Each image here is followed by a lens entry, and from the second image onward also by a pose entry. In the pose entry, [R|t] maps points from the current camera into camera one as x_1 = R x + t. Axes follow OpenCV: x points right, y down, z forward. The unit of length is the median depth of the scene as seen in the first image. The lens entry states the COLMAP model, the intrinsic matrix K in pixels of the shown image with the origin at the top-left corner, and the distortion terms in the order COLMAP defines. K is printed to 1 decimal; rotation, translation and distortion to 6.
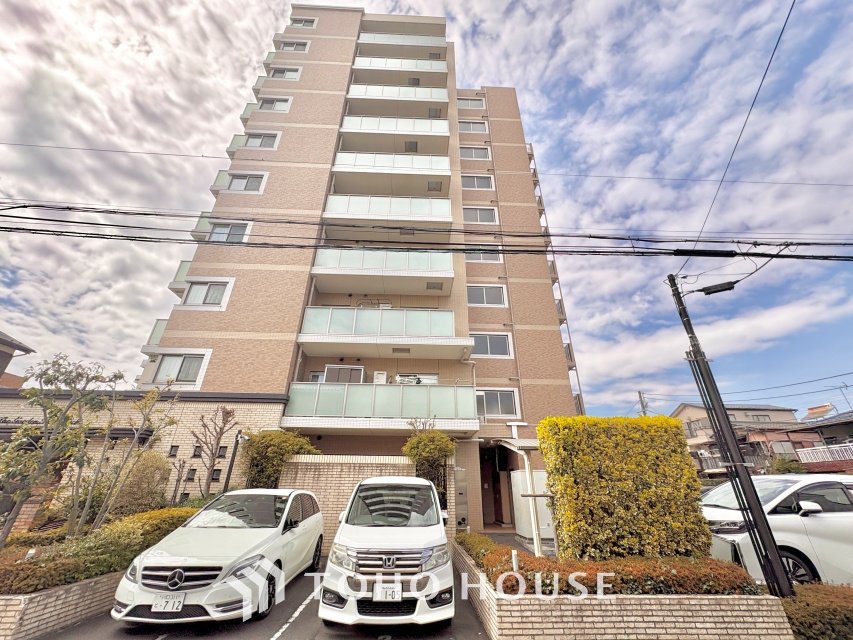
lens RADIAL K [[345.4, 0, 433.0], [0, 345.4, 322.1], [0, 0, 1]] dist [0.000350, -0.000762]
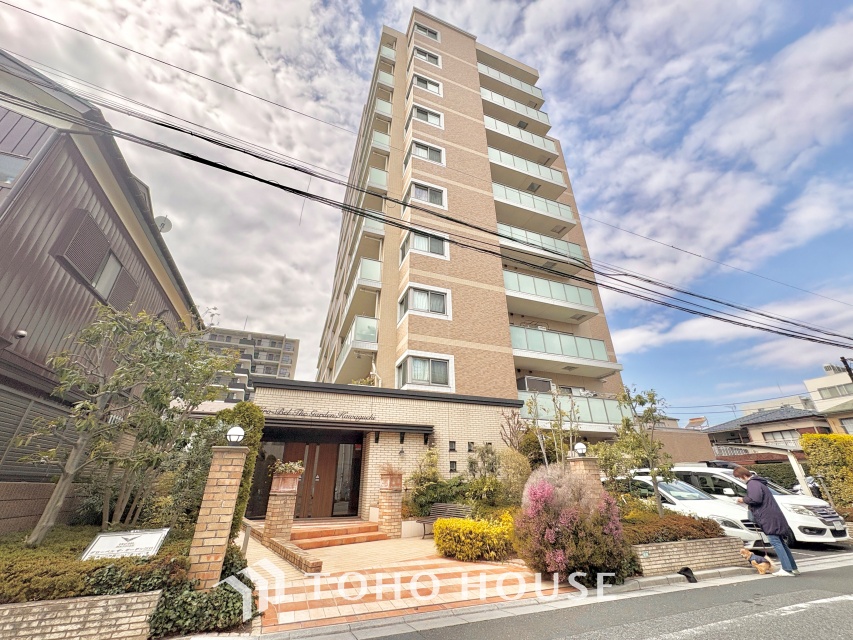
lens RADIAL K [[345.4, 0, 428.2], [0, 345.4, 318.5], [0, 0, 1]] dist [0.000350, -0.000762]
pose [[0.947100, 0.123896, 0.296058, -0.975600], [-0.125920, 0.991964, -0.012300, -0.015894], [-0.295203, -0.025630, 0.955091, -0.041559]]
